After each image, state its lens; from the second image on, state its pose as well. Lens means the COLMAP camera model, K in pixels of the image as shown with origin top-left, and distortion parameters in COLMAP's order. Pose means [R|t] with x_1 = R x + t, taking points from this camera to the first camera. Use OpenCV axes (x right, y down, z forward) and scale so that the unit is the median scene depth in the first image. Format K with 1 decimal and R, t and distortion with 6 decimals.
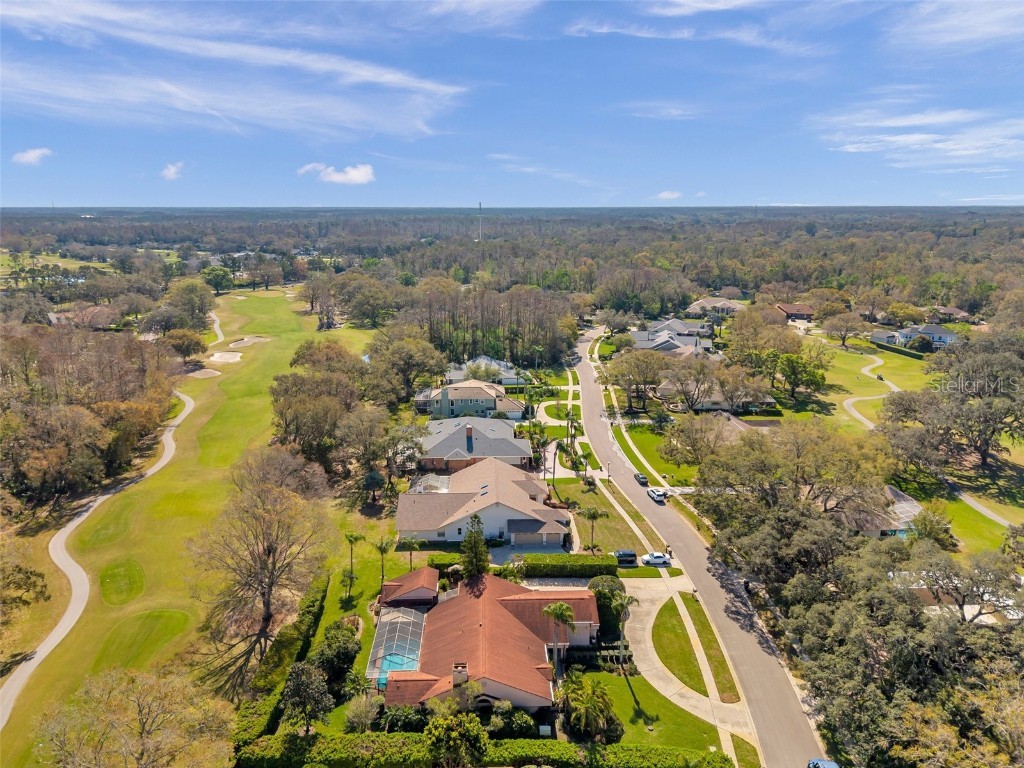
lens RADIAL K [[698.0, 0, 512.0], [0, 698.0, 384.0], [0, 0, 1]] dist [0.007759, 0.002311]
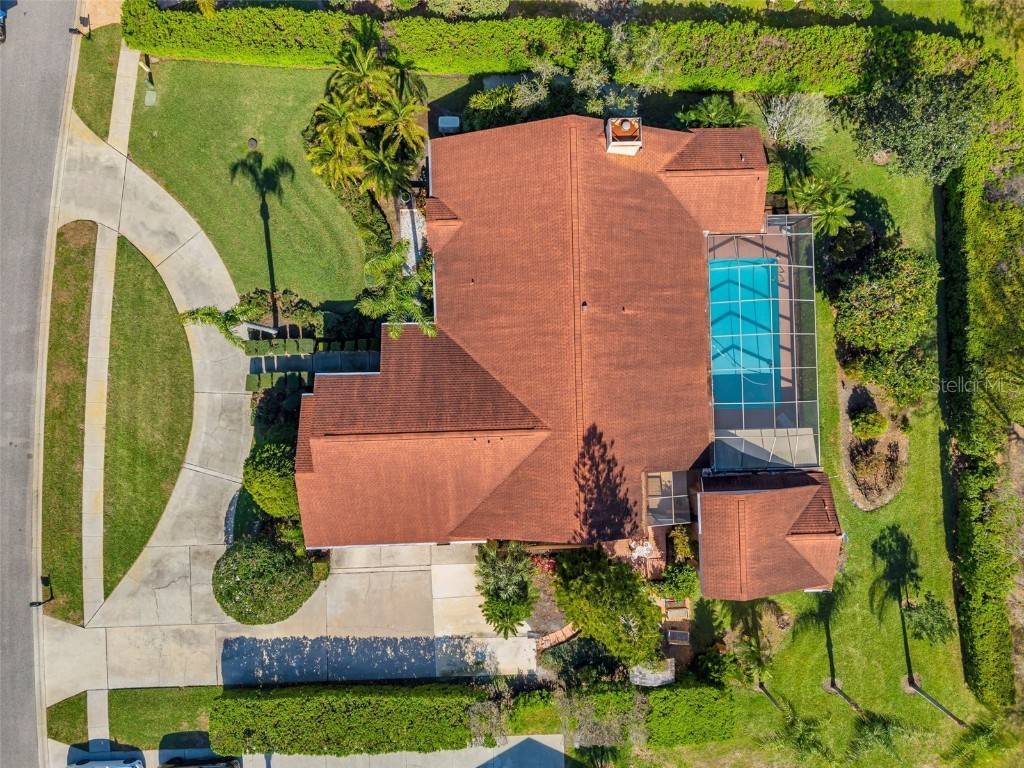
lens RADIAL K [[698.0, 0, 512.0], [0, 698.0, 384.0], [0, 0, 1]] dist [0.007759, 0.002311]
pose [[-0.999516, -0.019240, -0.024462, 0.007103], [-0.018635, -0.259533, 0.965554, -0.065078], [-0.024926, 0.965542, 0.259049, 0.862421]]
